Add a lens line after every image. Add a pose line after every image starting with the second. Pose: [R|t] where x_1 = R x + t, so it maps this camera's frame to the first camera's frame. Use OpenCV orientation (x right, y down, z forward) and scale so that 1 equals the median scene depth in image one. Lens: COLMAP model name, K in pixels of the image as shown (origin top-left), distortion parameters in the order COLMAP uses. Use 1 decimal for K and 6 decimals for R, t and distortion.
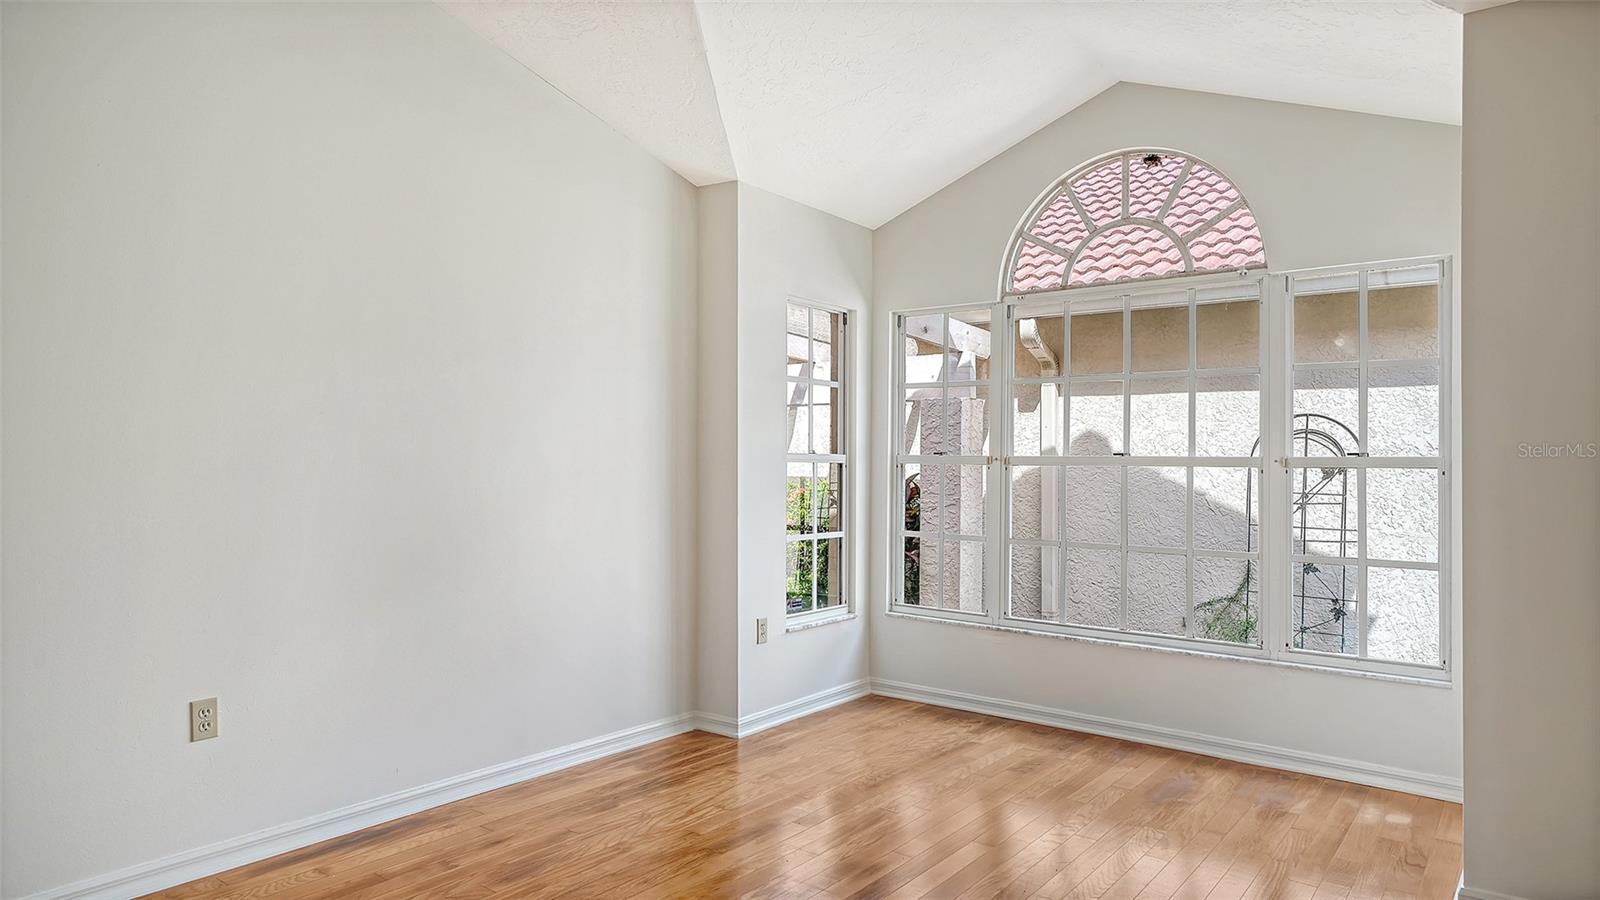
lens RADIAL K [[968.4, 0, 800.0], [0, 968.4, 450.0], [0, 0, 1]] dist [0.001416, 0.000201]
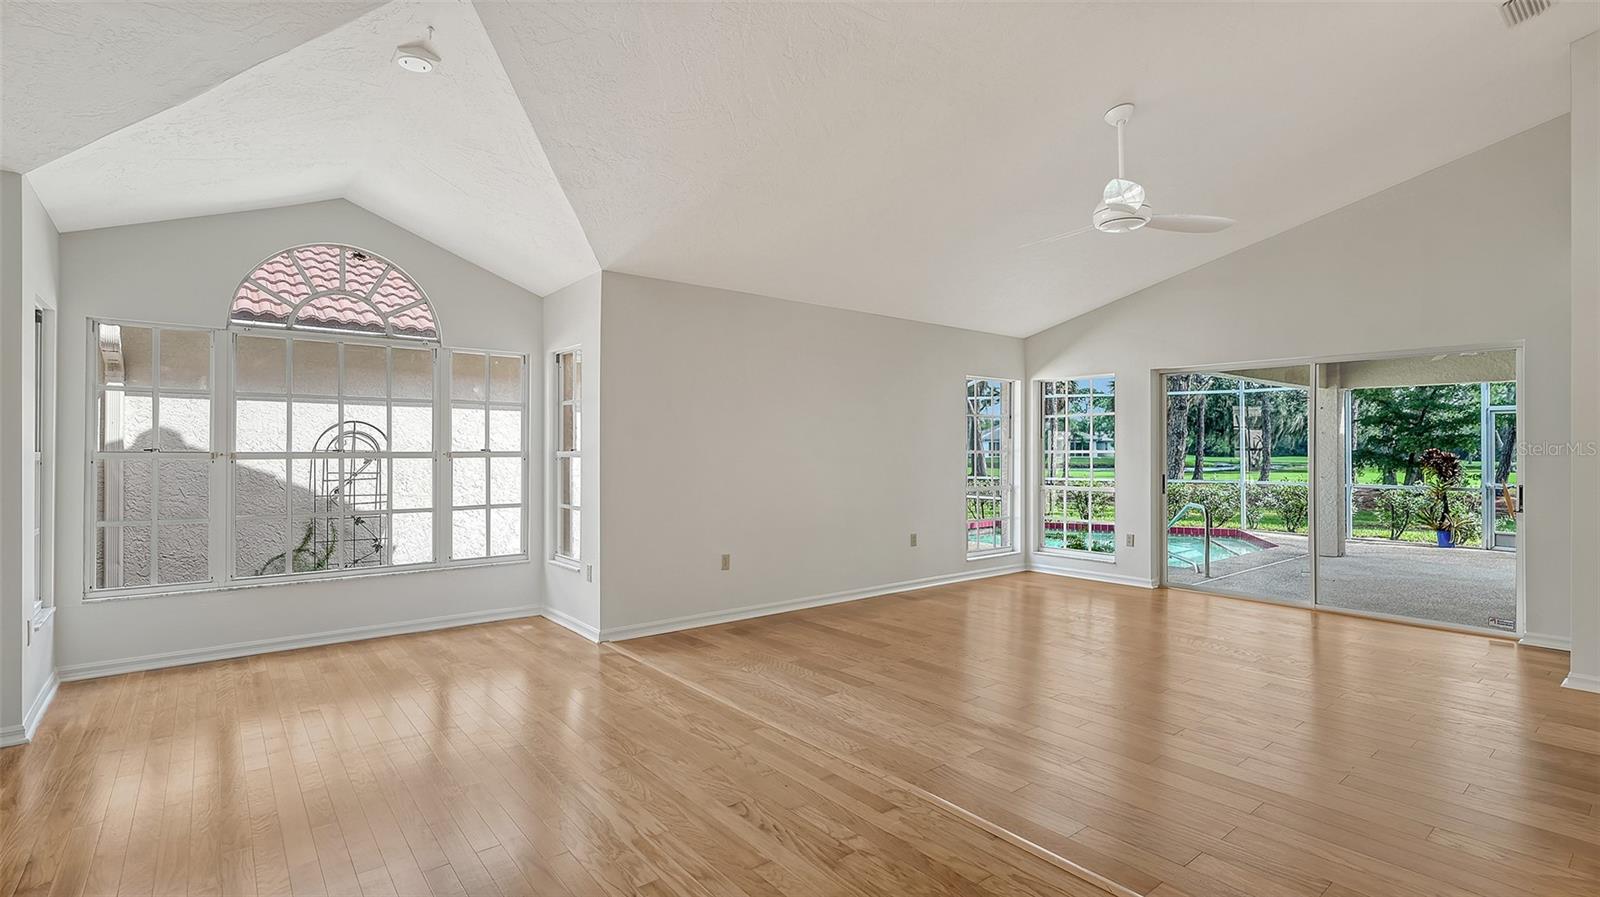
lens RADIAL K [[727.5, 0, 800.0], [0, 727.5, 448.5], [0, 0, 1]] dist [0.001398, -0.000077]
pose [[0.225969, -0.006101, 0.974115, -0.452476], [-0.010355, 0.999909, 0.008665, -0.011416], [-0.974079, -0.012045, 0.225885, 0.053446]]
